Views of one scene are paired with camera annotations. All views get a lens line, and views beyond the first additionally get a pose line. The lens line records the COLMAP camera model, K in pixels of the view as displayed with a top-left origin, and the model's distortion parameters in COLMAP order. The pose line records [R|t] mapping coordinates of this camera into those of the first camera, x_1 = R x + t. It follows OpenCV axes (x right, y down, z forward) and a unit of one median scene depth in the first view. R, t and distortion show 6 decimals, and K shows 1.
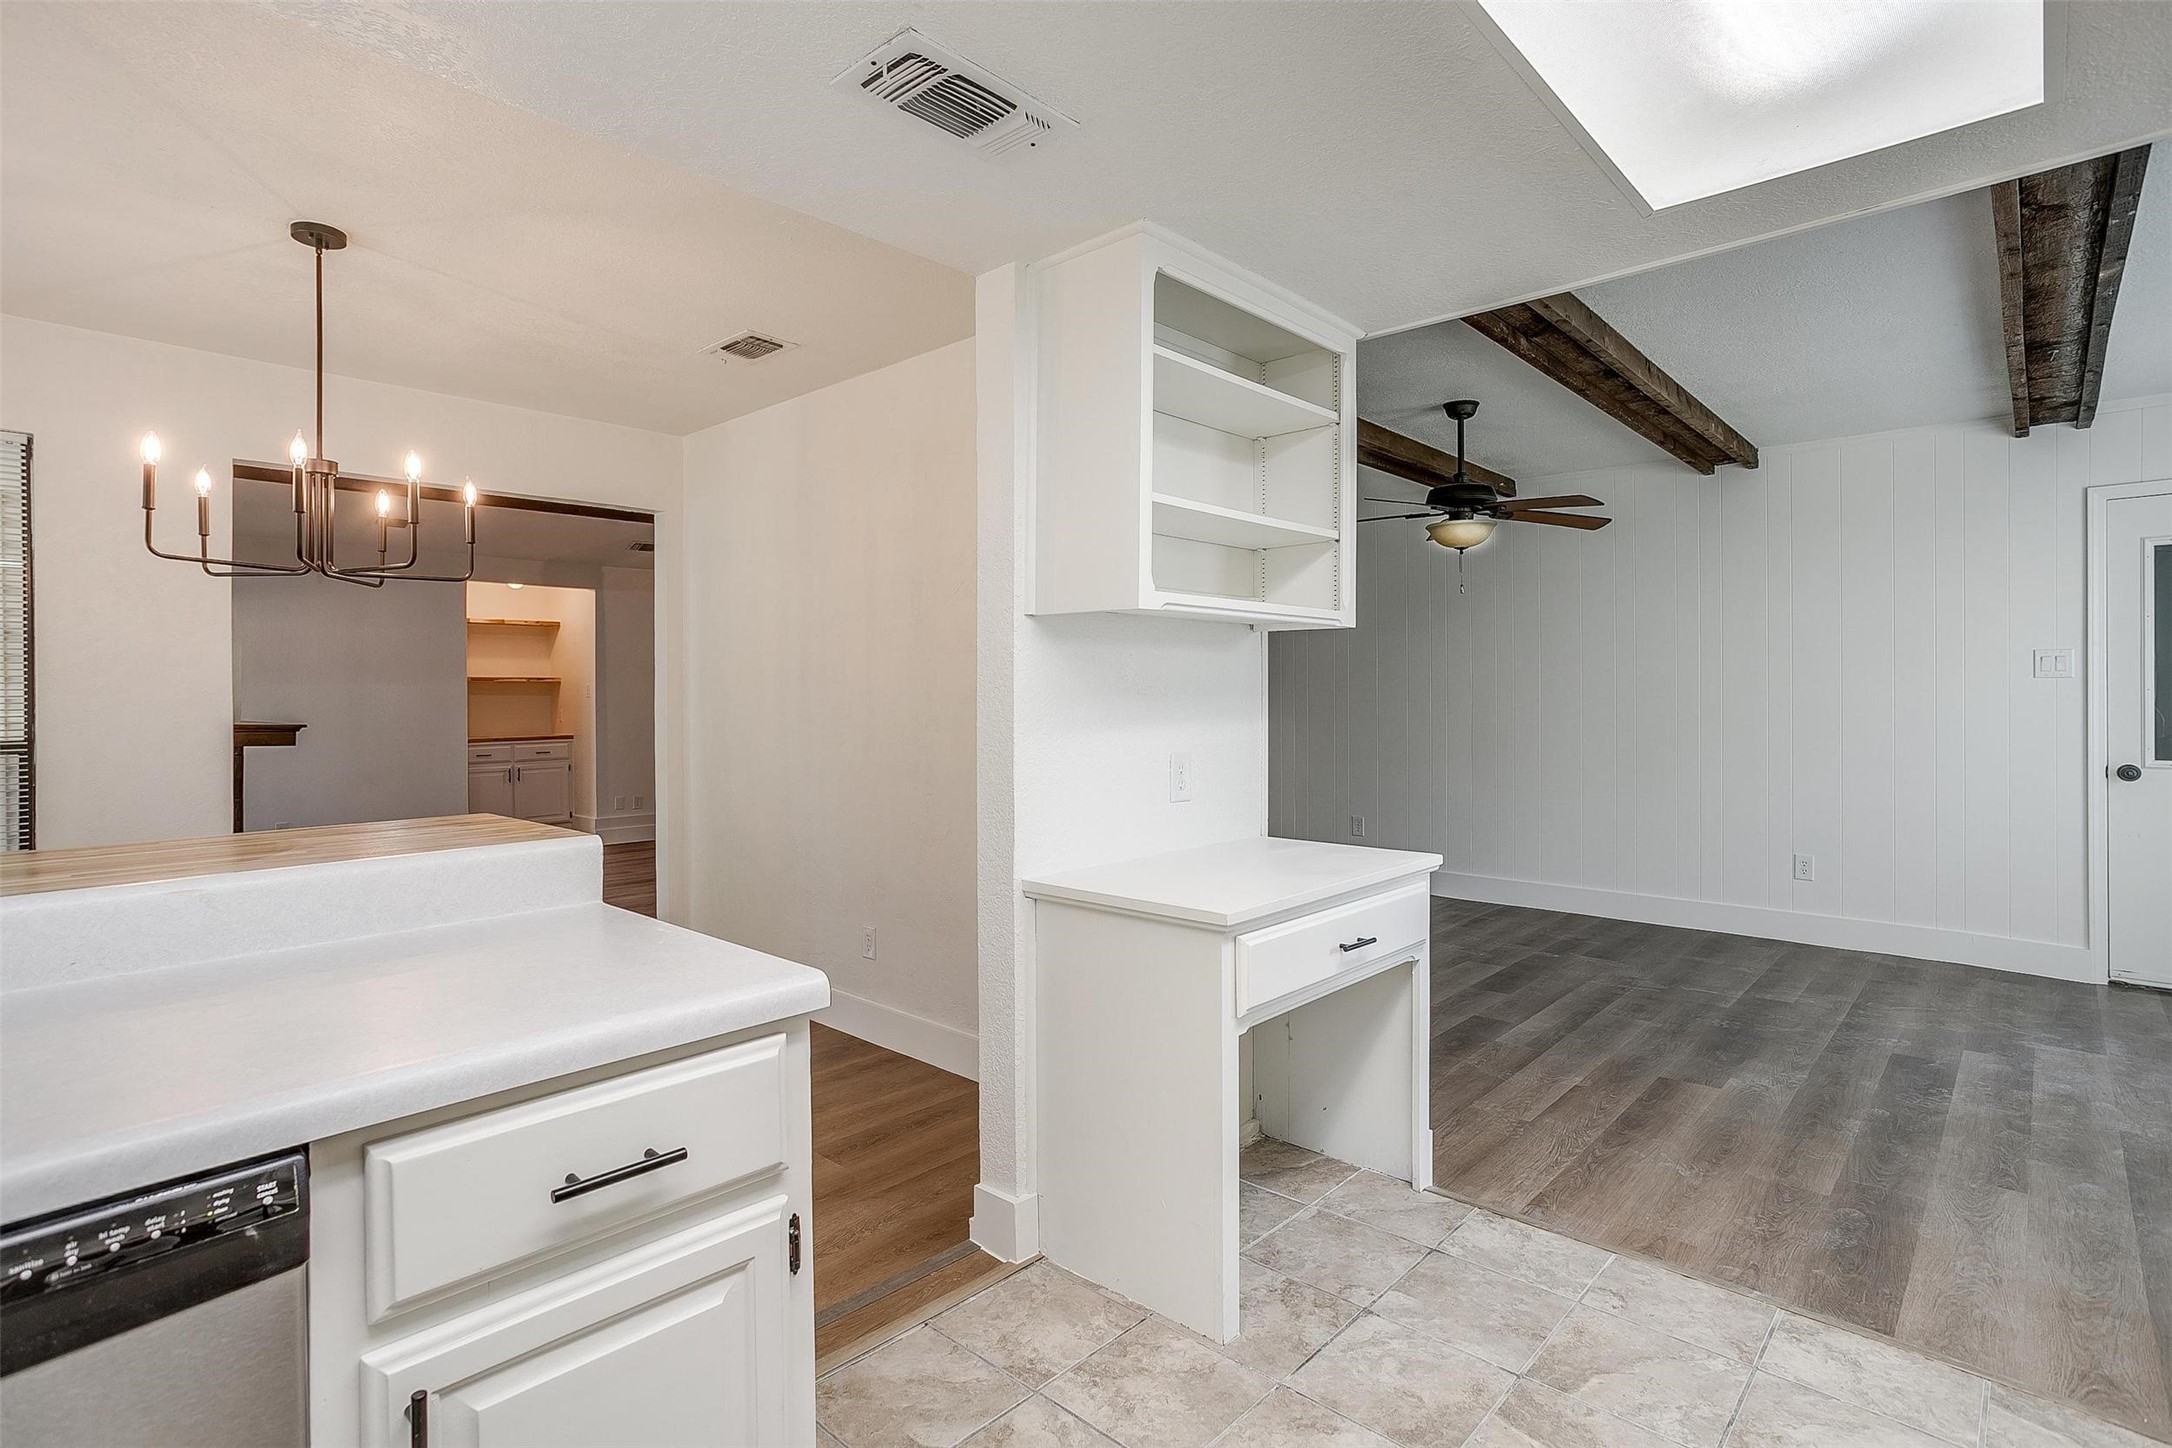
lens RADIAL K [[1053.4, 0, 1086.9], [0, 1053.4, 706.4], [0, 0, 1]] dist [-0.004413, 0.002371]
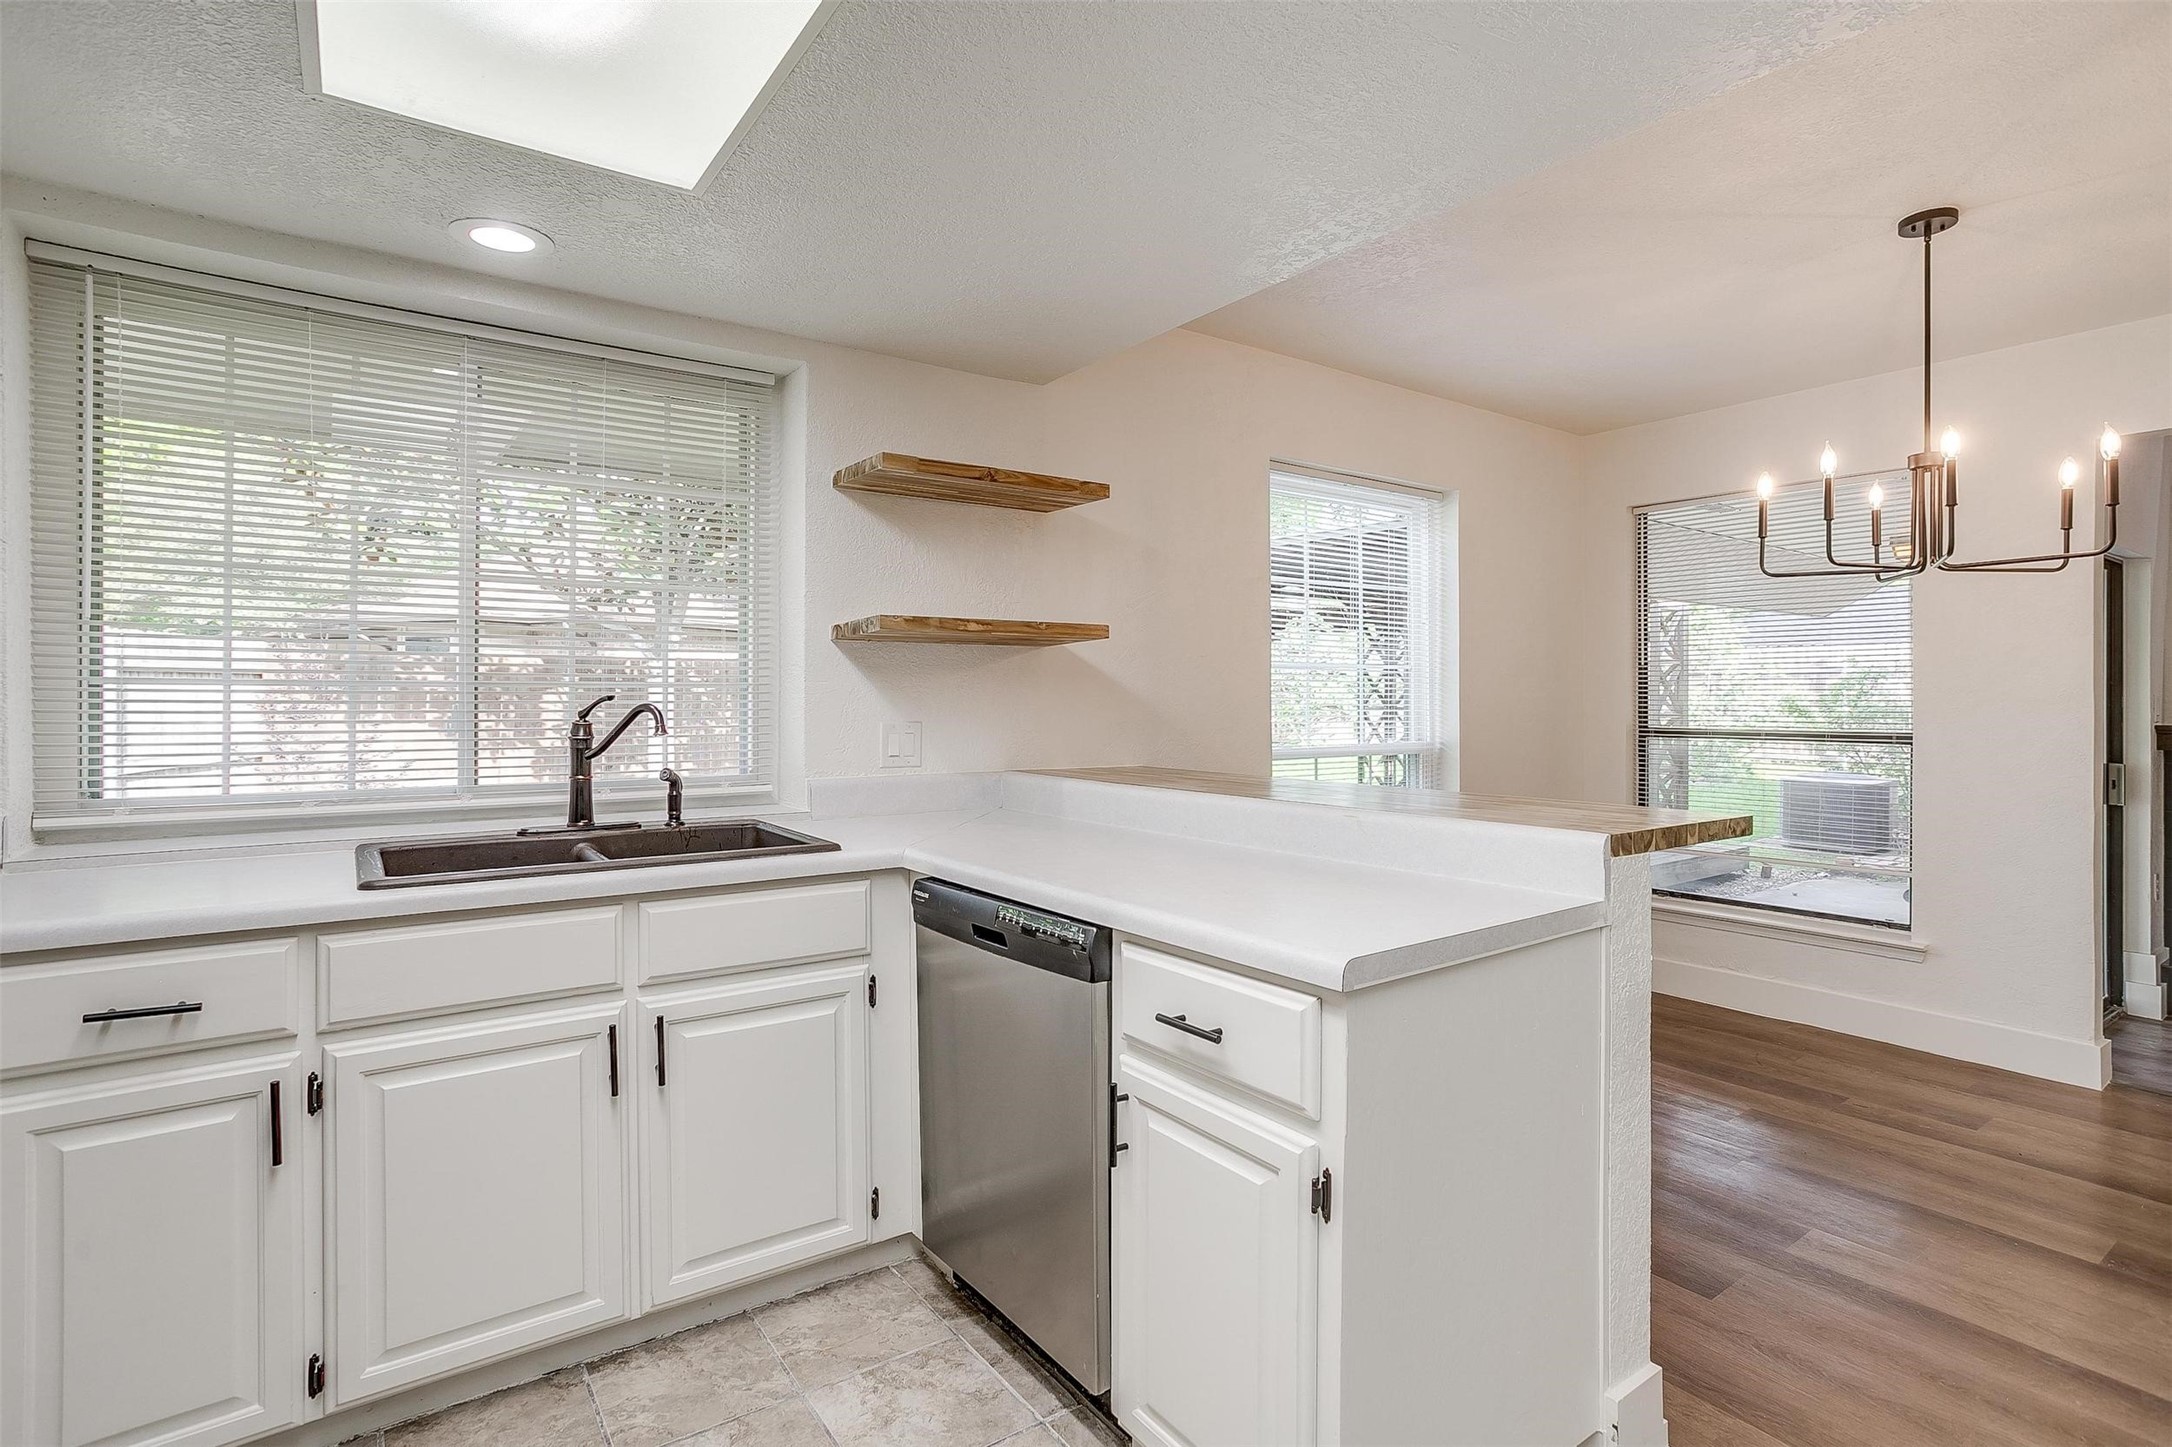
lens RADIAL K [[1053.4, 0, 1085.1], [0, 1053.4, 706.8], [0, 0, 1]] dist [-0.004413, 0.002371]
pose [[-0.177852, 0.015750, -0.983931, 0.885667], [-0.014987, 0.999713, 0.018712, -0.016382], [0.983943, 0.018074, -0.177565, 0.990225]]
